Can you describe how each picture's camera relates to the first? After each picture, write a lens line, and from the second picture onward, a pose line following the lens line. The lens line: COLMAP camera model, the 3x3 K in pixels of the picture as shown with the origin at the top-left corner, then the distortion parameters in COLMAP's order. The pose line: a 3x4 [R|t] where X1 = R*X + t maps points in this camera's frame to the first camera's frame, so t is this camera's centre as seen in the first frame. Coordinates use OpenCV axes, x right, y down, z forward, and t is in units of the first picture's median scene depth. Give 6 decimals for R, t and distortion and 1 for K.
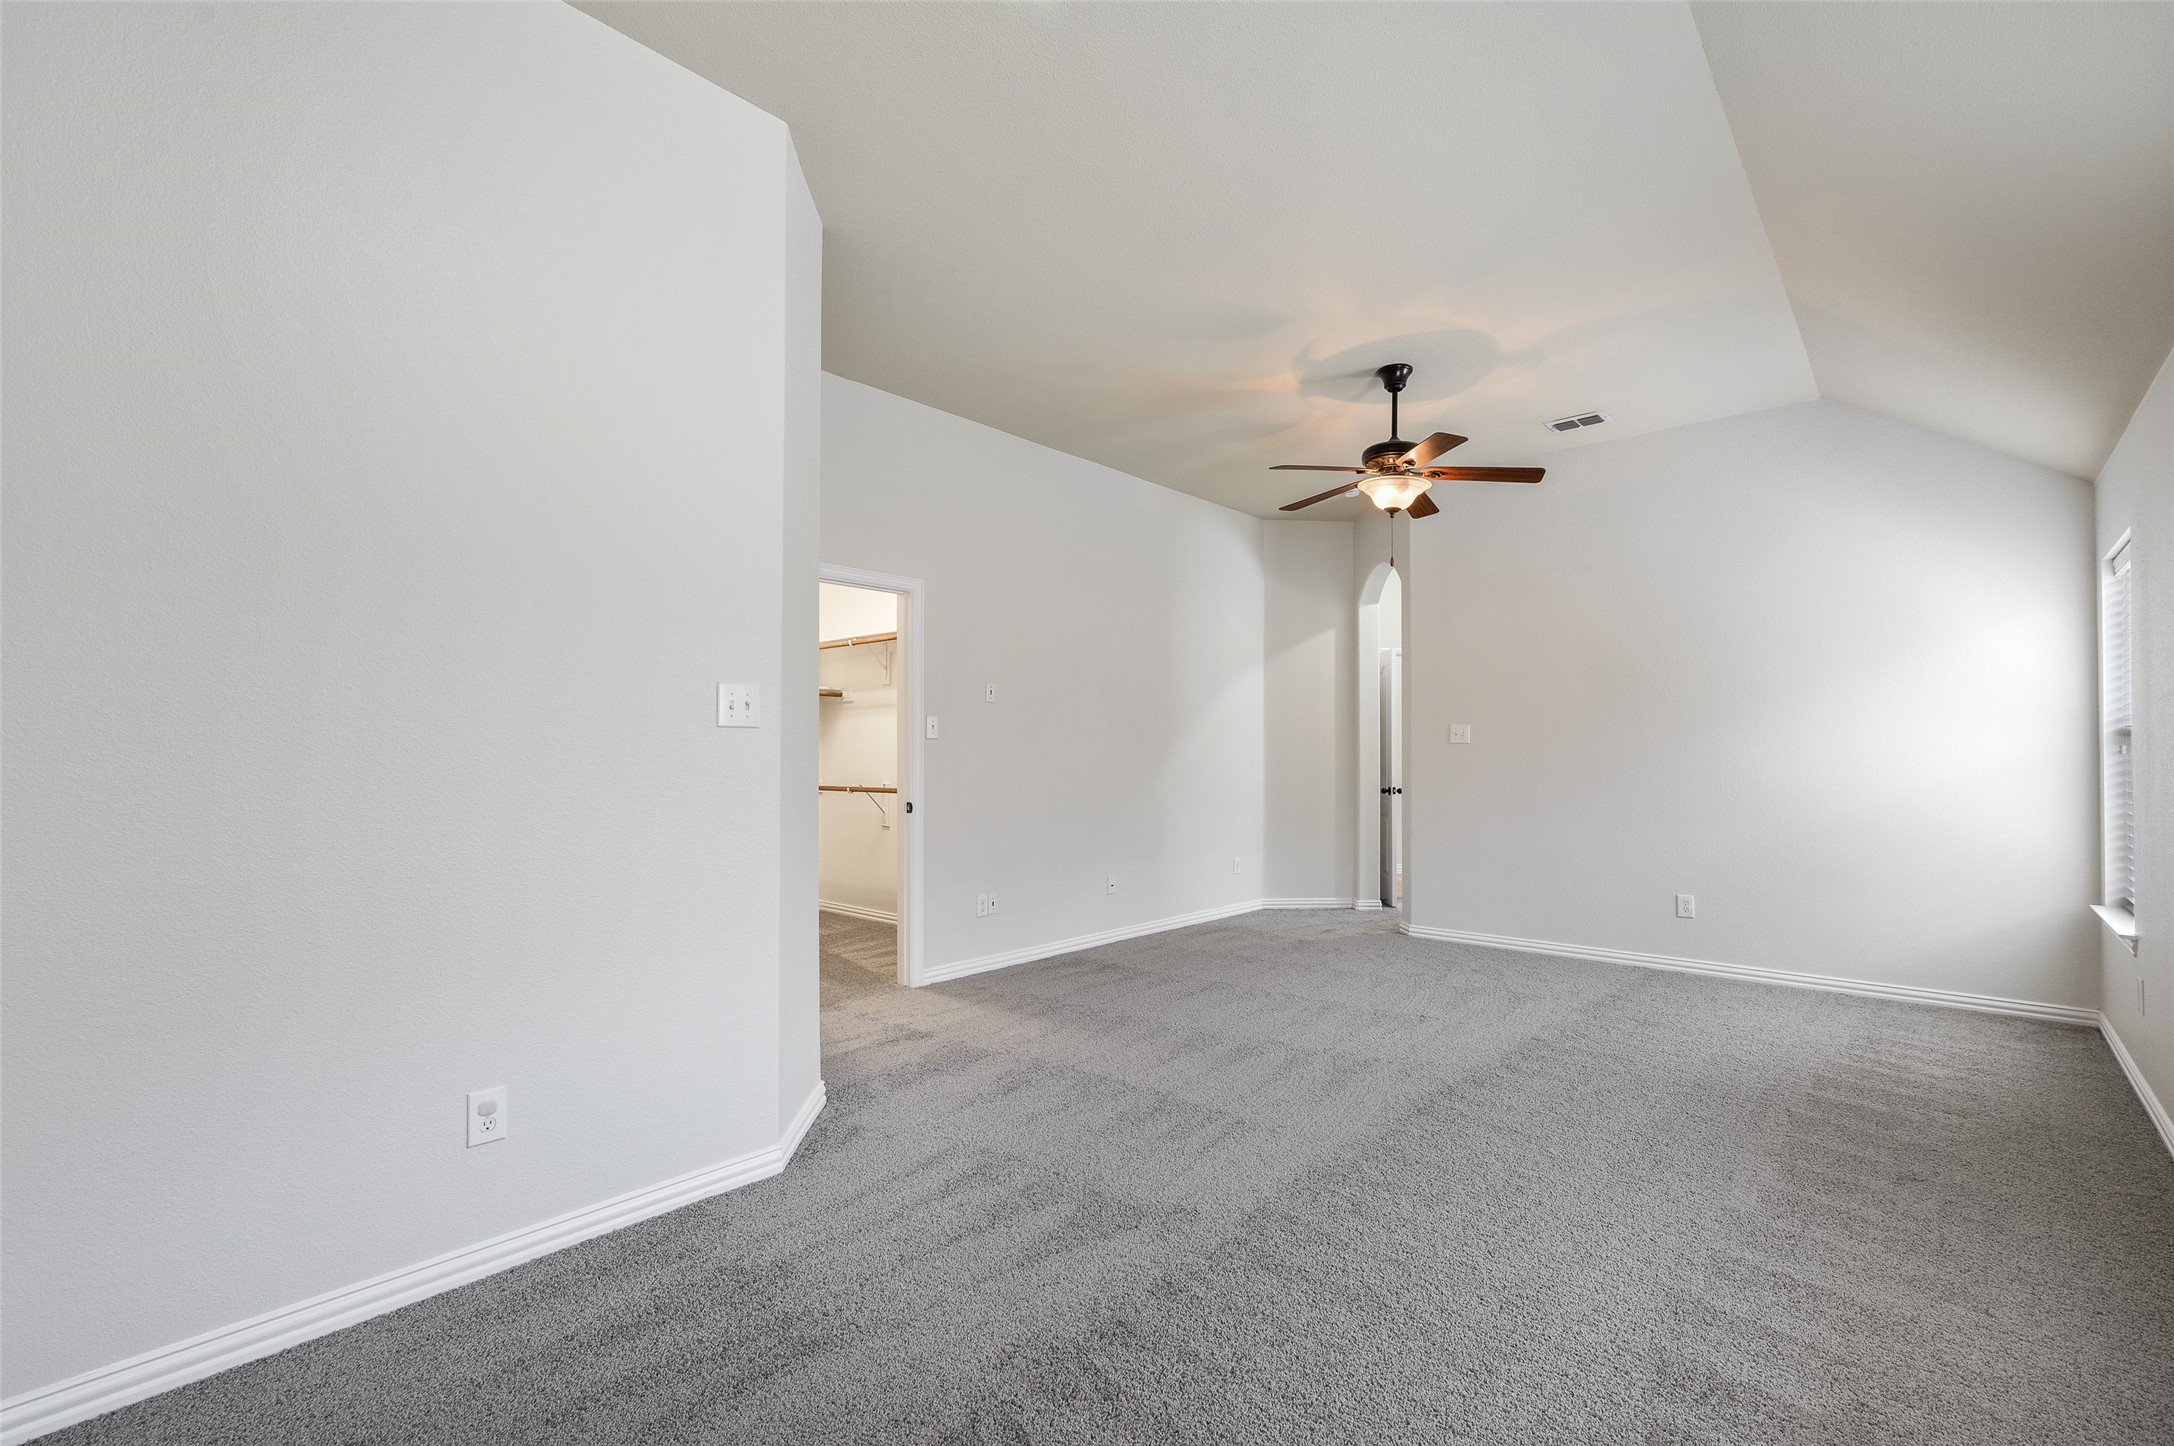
lens RADIAL K [[962.2, 0, 1107.7], [0, 962.2, 740.2], [0, 0, 1]] dist [-0.000534, -0.000125]
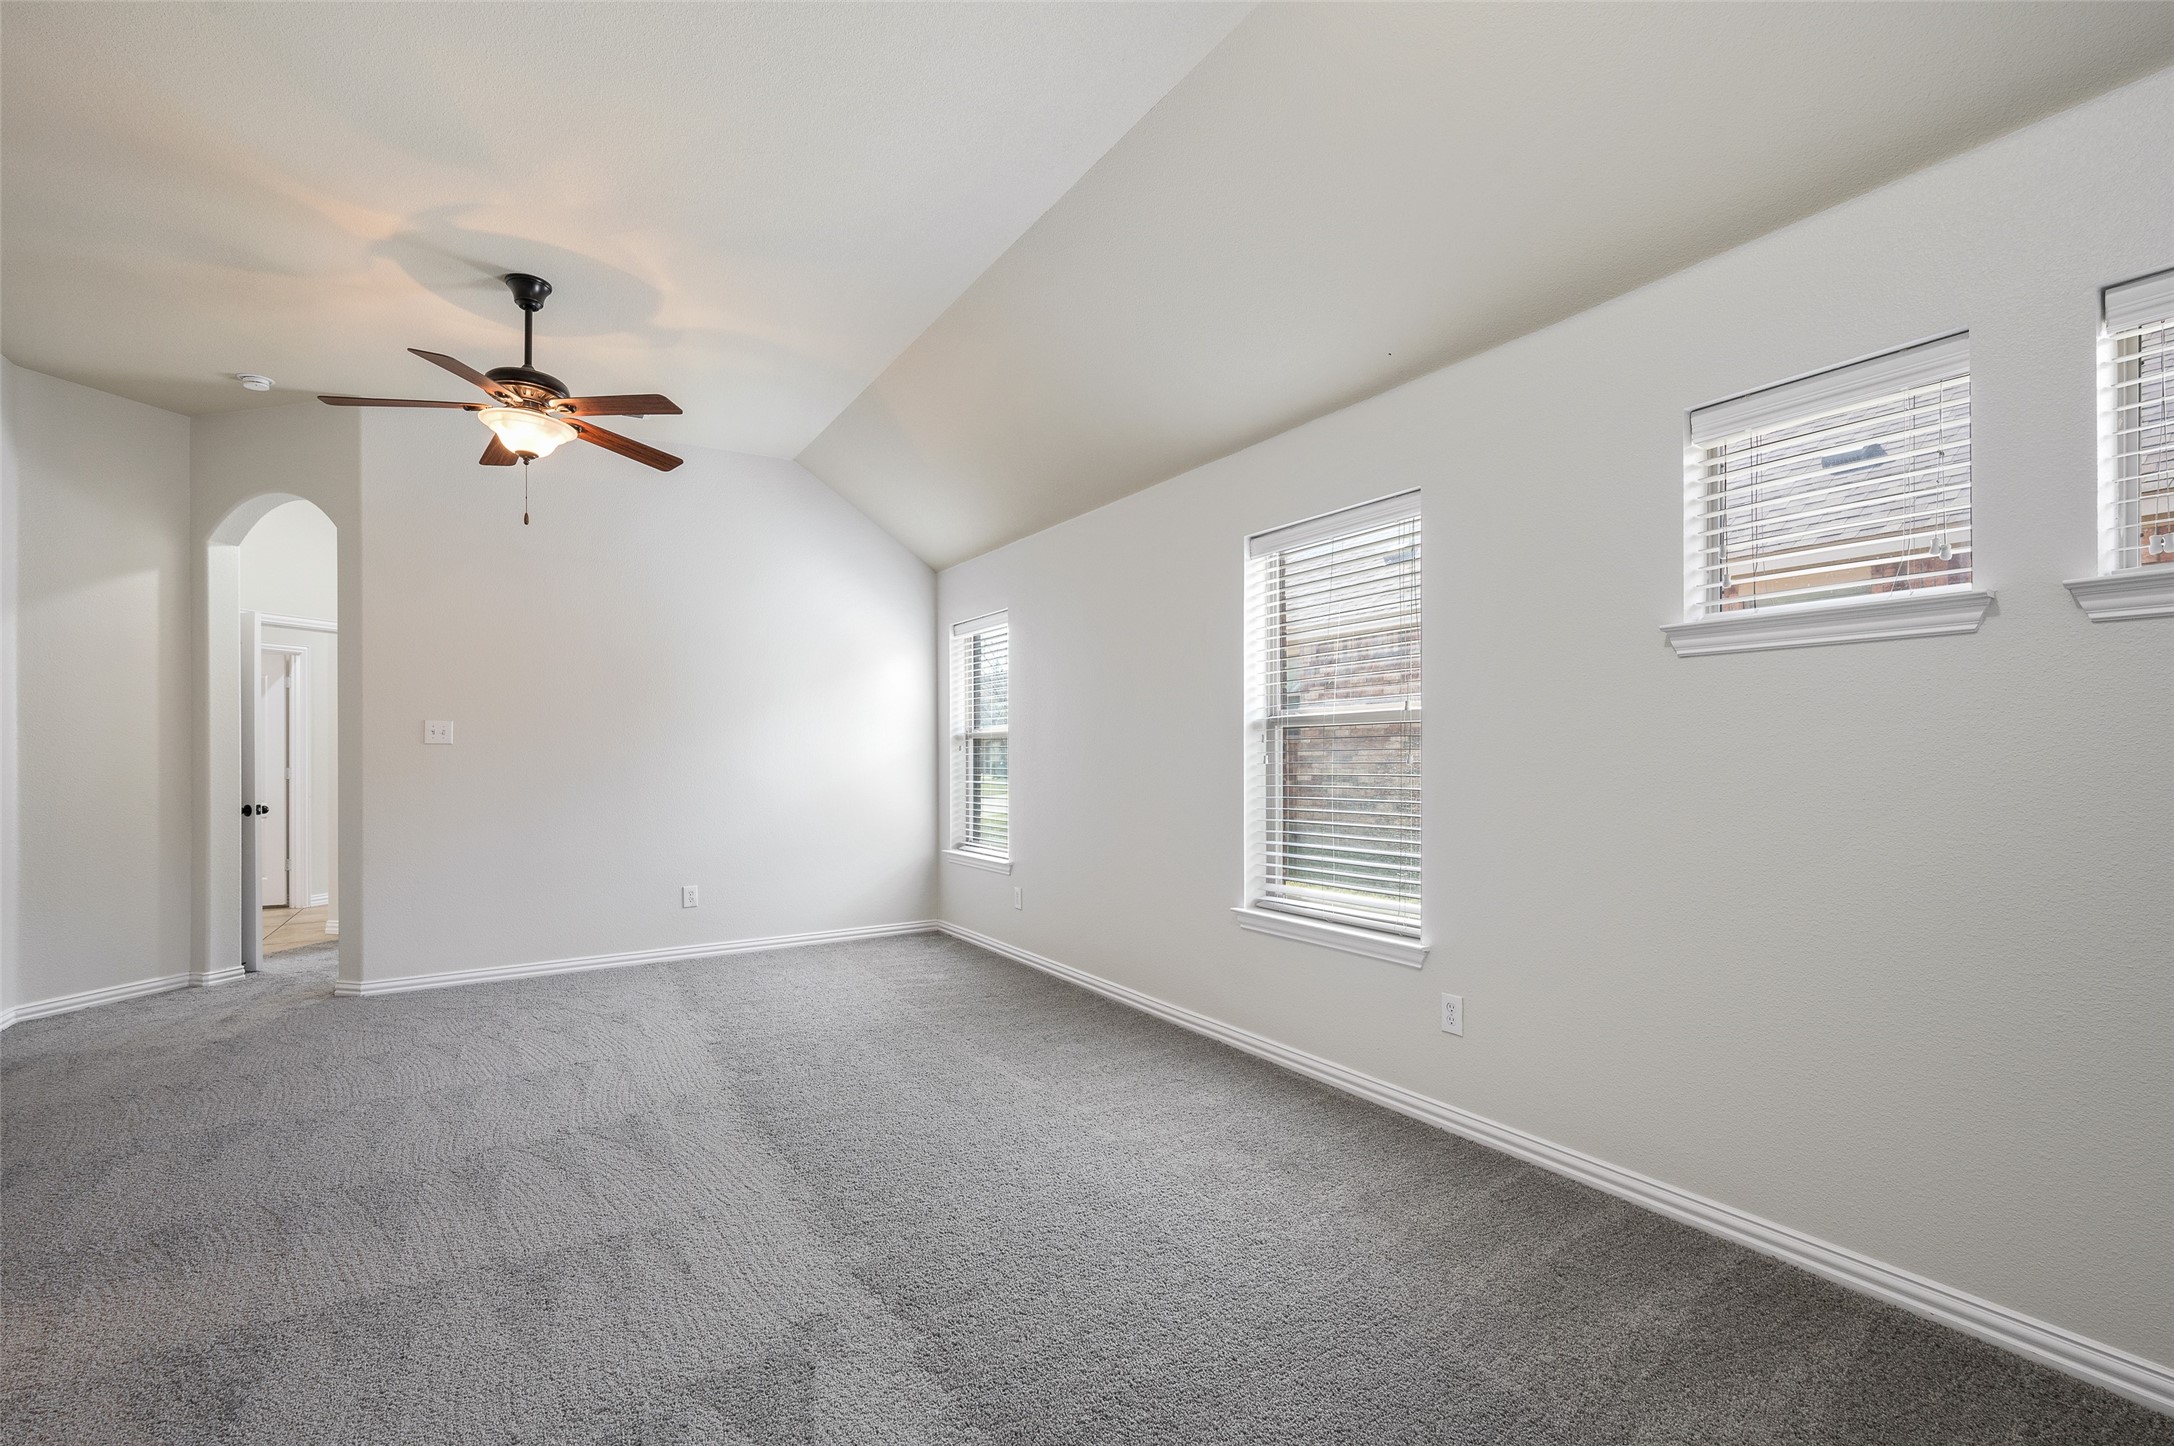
lens RADIAL K [[962.2, 0, 1107.7], [0, 962.2, 740.2], [0, 0, 1]] dist [-0.000534, -0.000125]
pose [[0.287186, 0.006963, 0.957849, -0.331457], [-0.001981, 0.999976, -0.006676, 0.006721], [-0.957873, 0.000020, 0.287193, 0.290776]]
